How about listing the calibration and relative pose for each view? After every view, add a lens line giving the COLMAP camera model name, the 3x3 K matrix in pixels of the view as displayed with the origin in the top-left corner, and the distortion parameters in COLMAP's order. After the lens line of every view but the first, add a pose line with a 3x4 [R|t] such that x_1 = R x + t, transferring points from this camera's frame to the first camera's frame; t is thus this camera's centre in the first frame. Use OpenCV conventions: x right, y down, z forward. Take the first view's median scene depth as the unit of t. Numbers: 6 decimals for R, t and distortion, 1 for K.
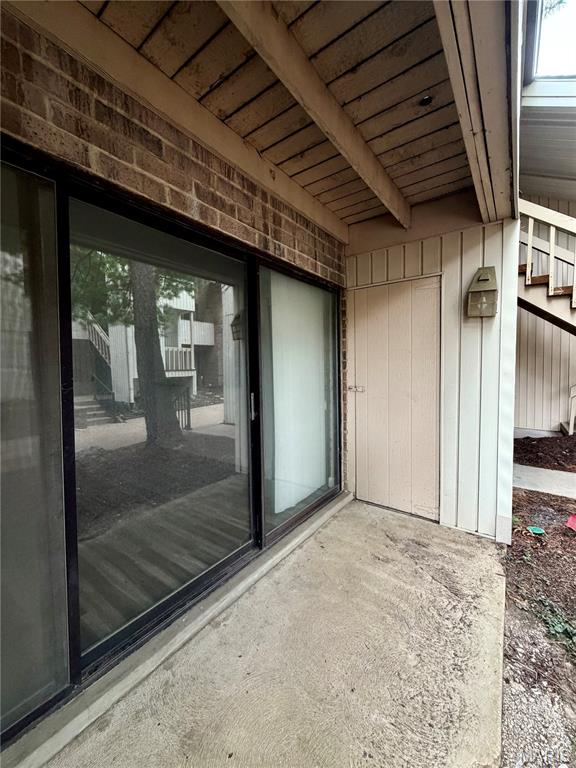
lens RADIAL K [[308.3, 0, 285.9], [0, 308.3, 378.7], [0, 0, 1]] dist [-0.000731, 0.000302]
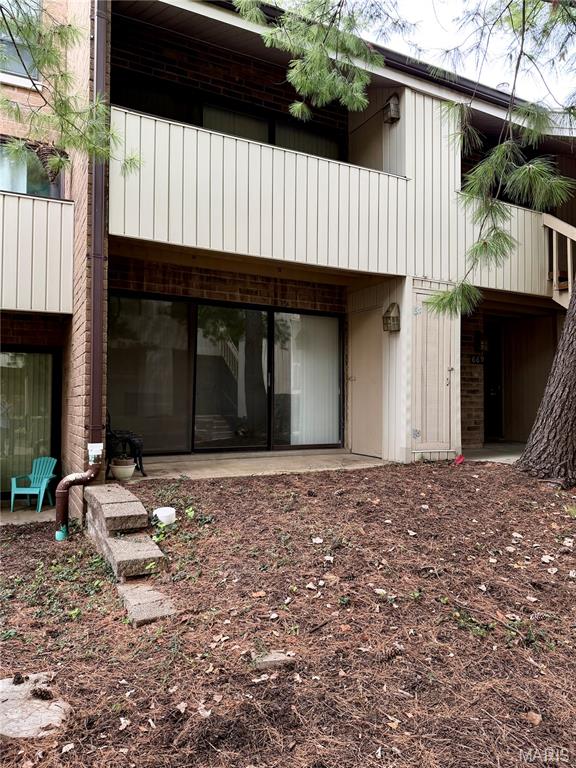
lens RADIAL K [[548.0, 0, 288.6], [0, 548.0, 386.0], [0, 0, 1]] dist [0.043582, -0.001180]
pose [[0.895353, 0.005251, -0.445325, 1.407540], [-0.038186, 0.997153, -0.065018, 0.316072], [0.443716, 0.075220, 0.893005, -1.899406]]
